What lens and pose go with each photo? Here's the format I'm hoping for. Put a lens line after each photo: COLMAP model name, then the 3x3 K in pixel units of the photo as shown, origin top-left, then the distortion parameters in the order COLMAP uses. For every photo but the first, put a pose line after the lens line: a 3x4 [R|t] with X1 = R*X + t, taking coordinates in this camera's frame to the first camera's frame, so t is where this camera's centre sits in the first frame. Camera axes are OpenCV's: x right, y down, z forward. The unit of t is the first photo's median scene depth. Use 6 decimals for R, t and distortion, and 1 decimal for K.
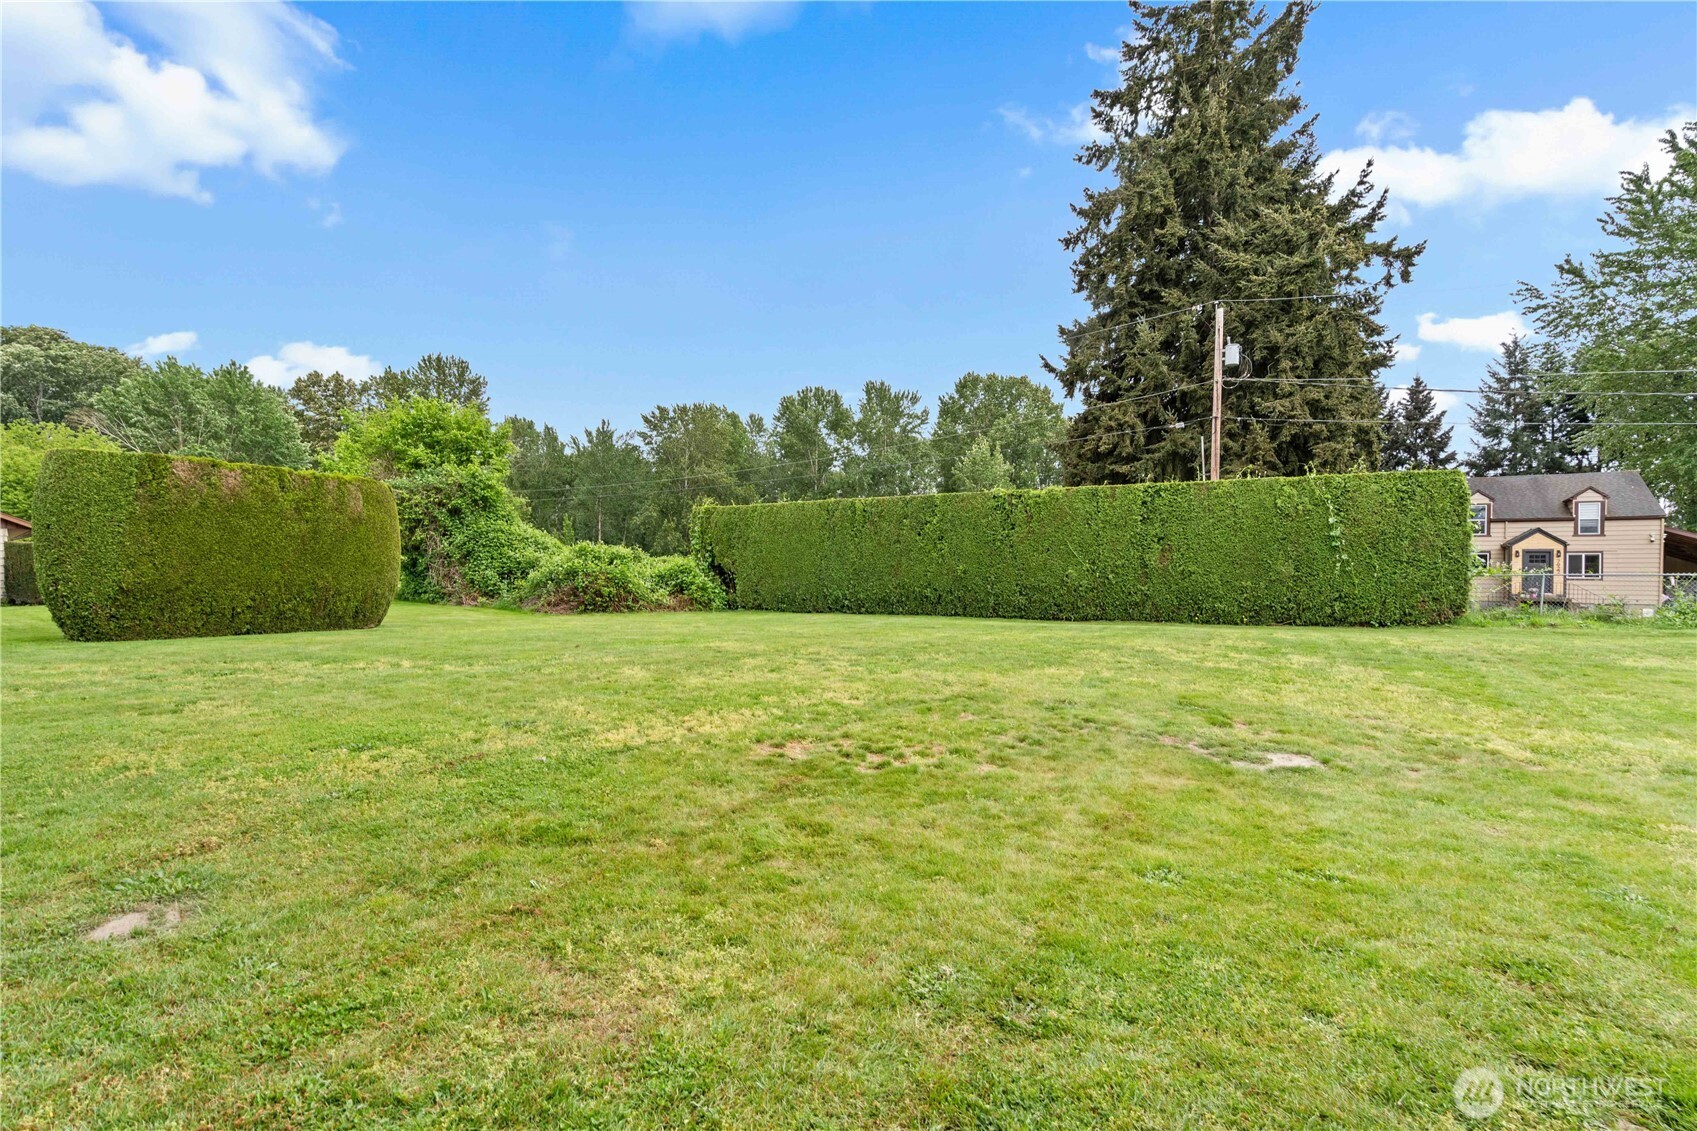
lens RADIAL K [[768.0, 0, 848.4], [0, 768.0, 564.1], [0, 0, 1]] dist [0.002220, -0.000058]
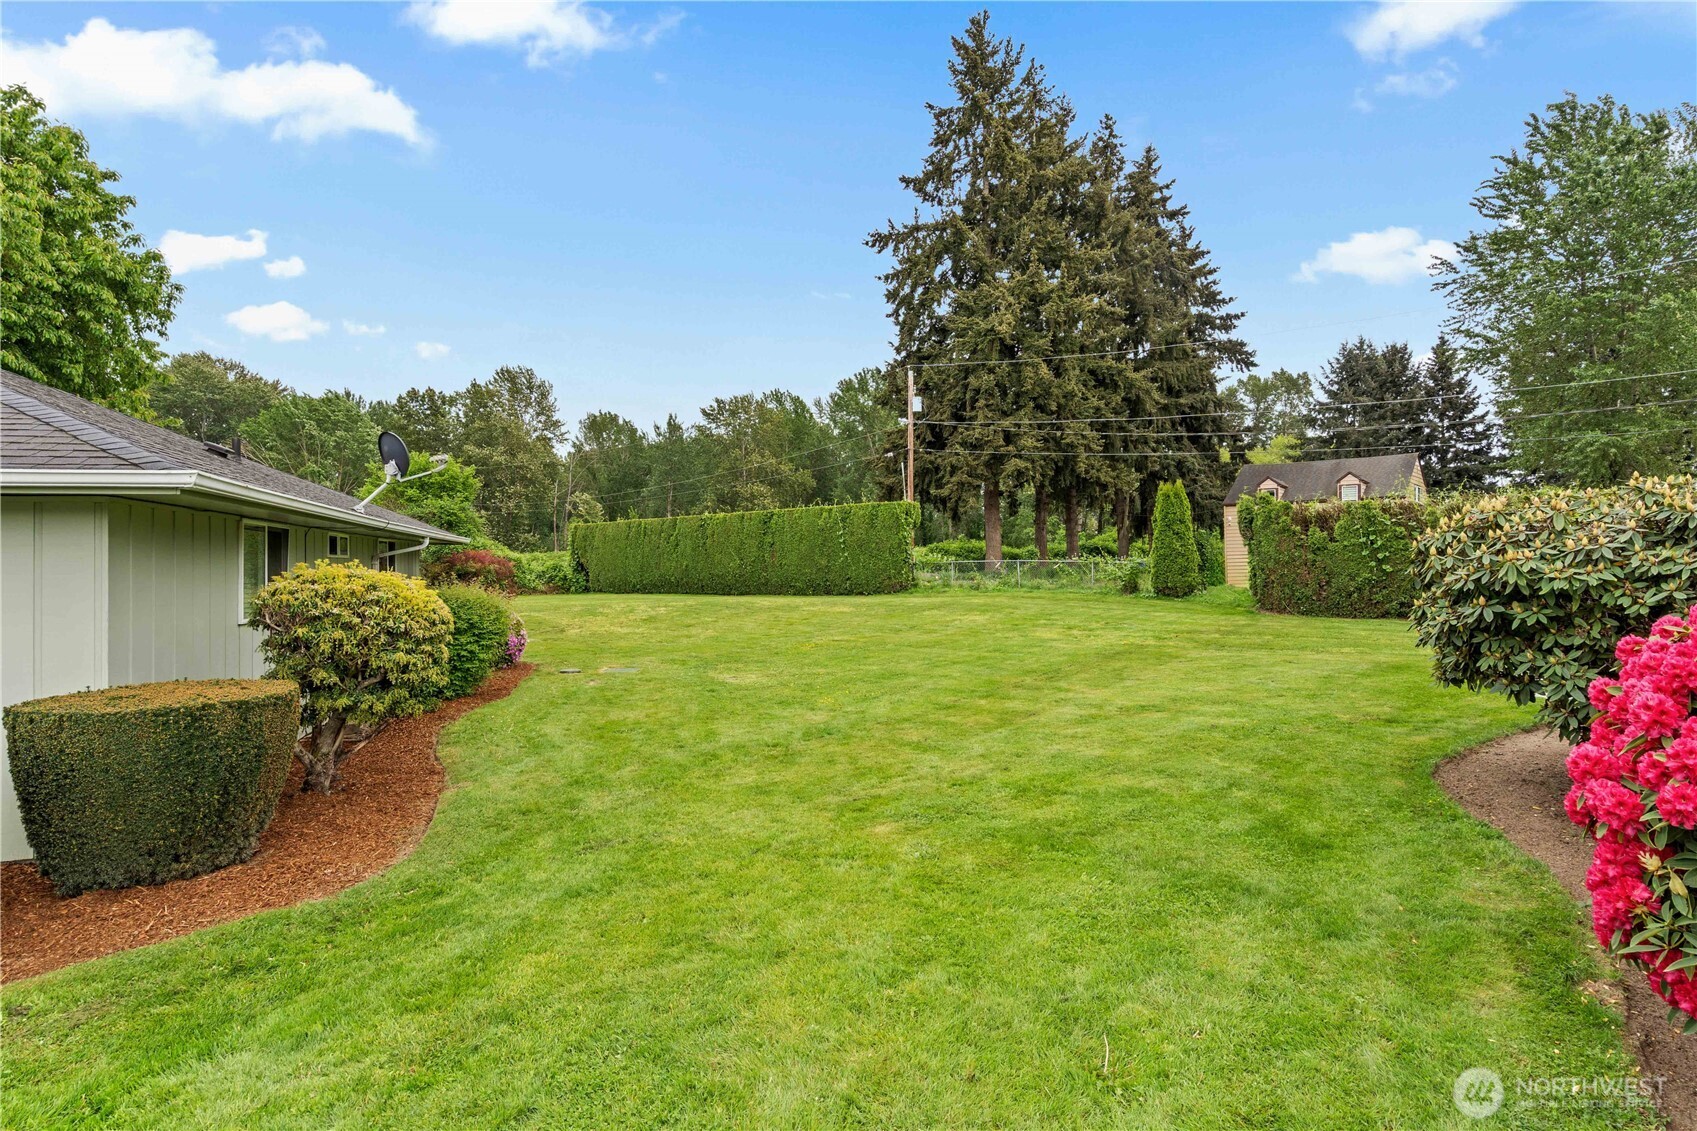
lens RADIAL K [[846.6, 0, 849.0], [0, 846.6, 568.9], [0, 0, 1]] dist [0.001382, -0.000567]
pose [[0.985537, -0.023630, -0.167807, 0.143828], [0.028814, 0.999178, 0.028523, -0.004585], [0.166995, -0.032946, 0.985407, -0.127226]]
